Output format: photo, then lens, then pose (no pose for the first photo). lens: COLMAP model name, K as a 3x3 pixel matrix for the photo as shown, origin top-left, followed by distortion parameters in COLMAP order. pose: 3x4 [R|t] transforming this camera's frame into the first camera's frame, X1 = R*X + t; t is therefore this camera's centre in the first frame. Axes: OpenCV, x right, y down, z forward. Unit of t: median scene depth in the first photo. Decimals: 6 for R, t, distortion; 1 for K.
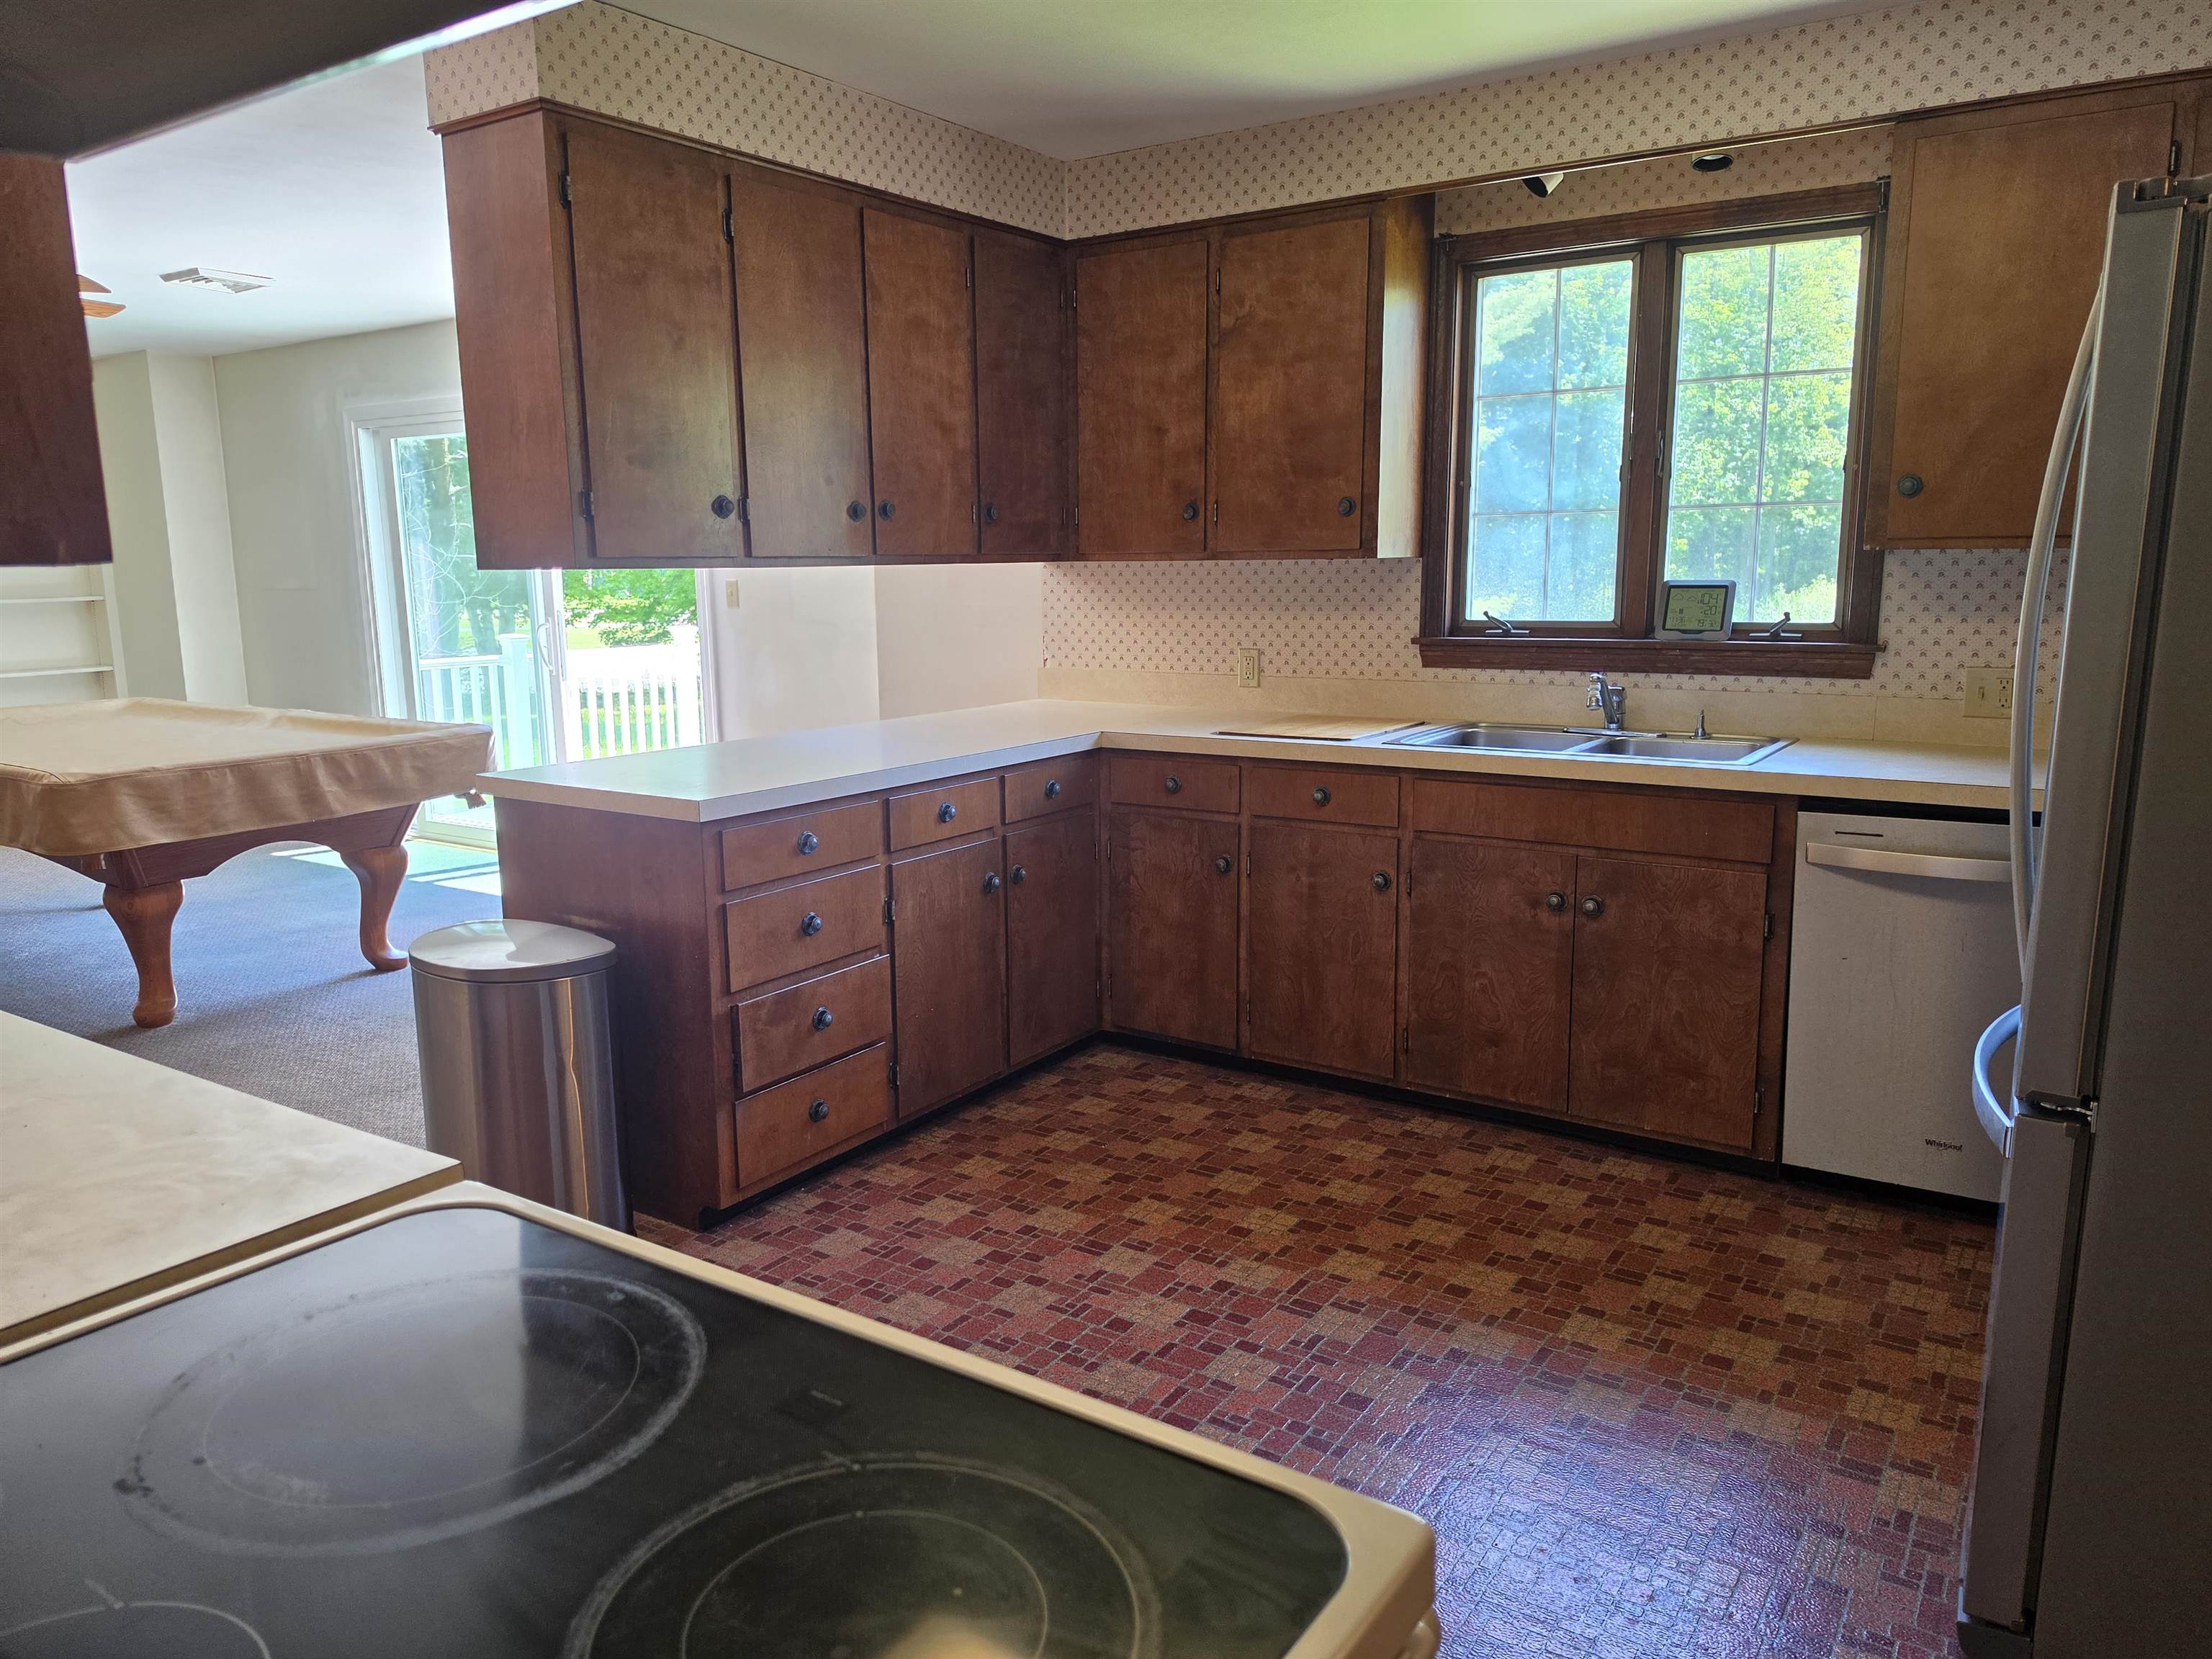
lens RADIAL K [[1517.9, 0, 1109.2], [0, 1517.9, 841.3], [0, 0, 1]] dist [0.066052, -0.078627]
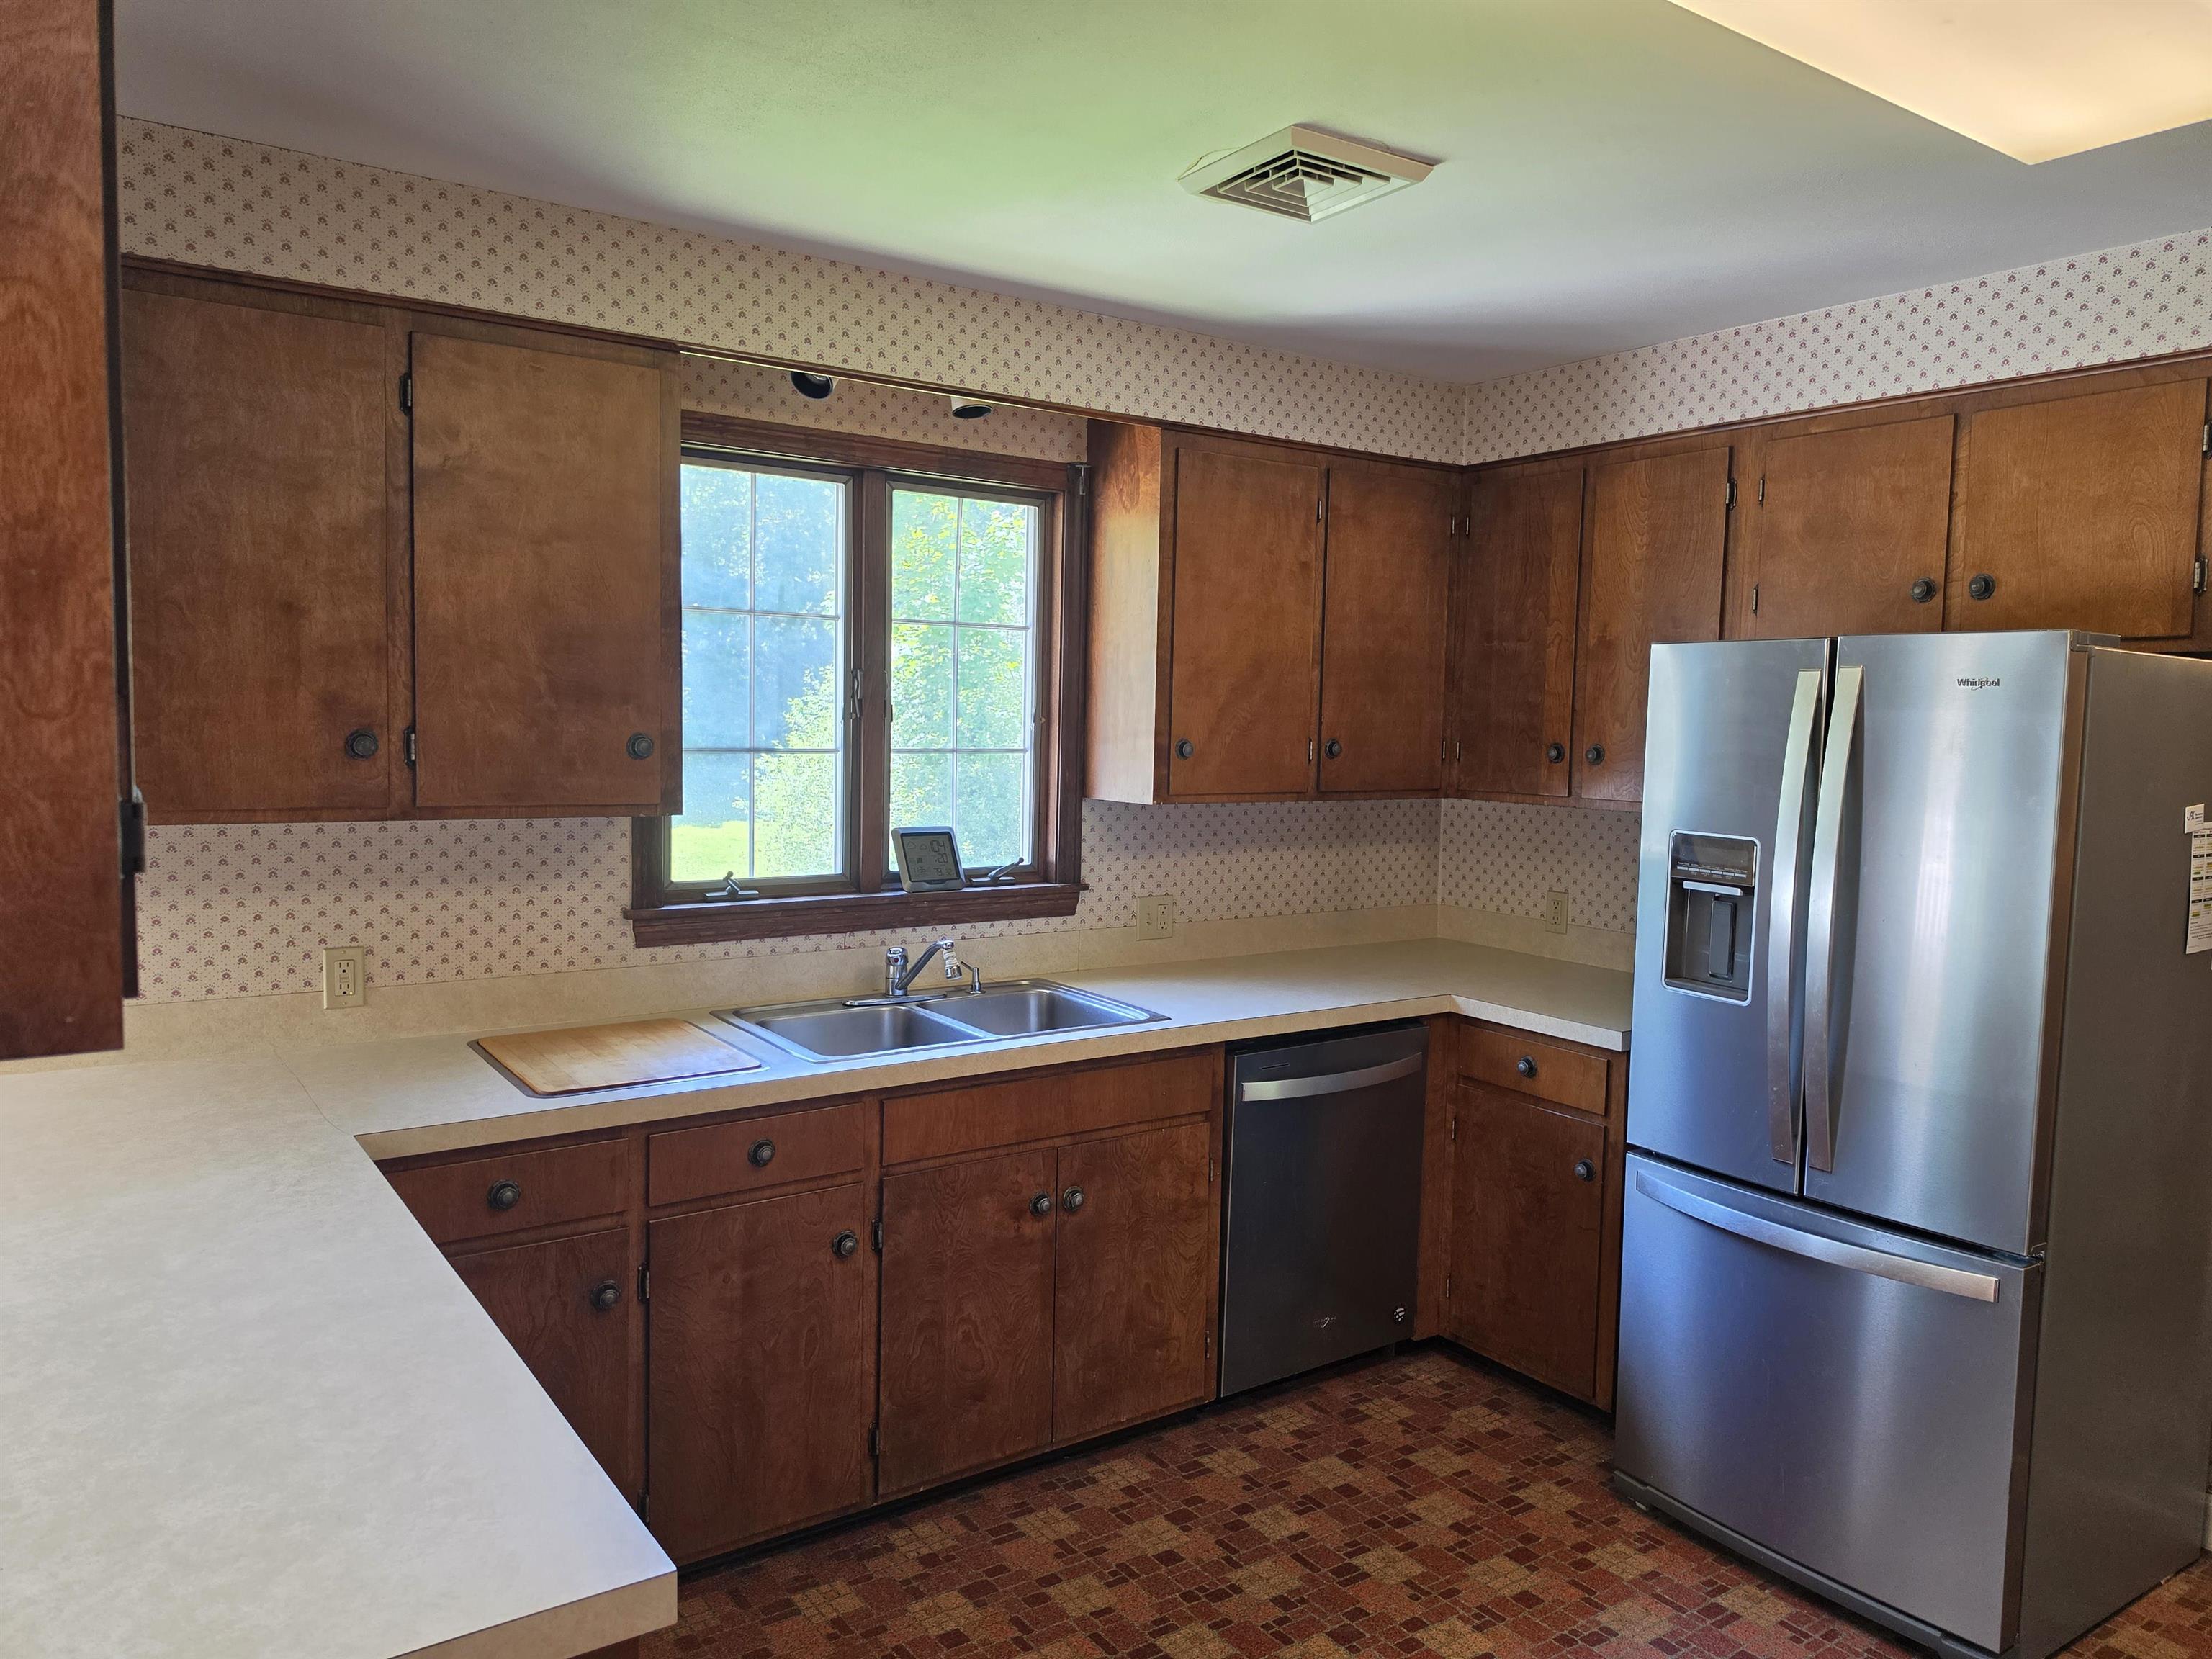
lens RADIAL K [[1517.9, 0, 1114.2], [0, 1517.9, 822.1], [0, 0, 1]] dist [0.066052, -0.078627]
pose [[0.362698, -0.048839, 0.930626, -0.432750], [0.144350, 0.989517, -0.004329, -0.146858], [-0.920659, 0.135906, 0.365946, 0.527891]]
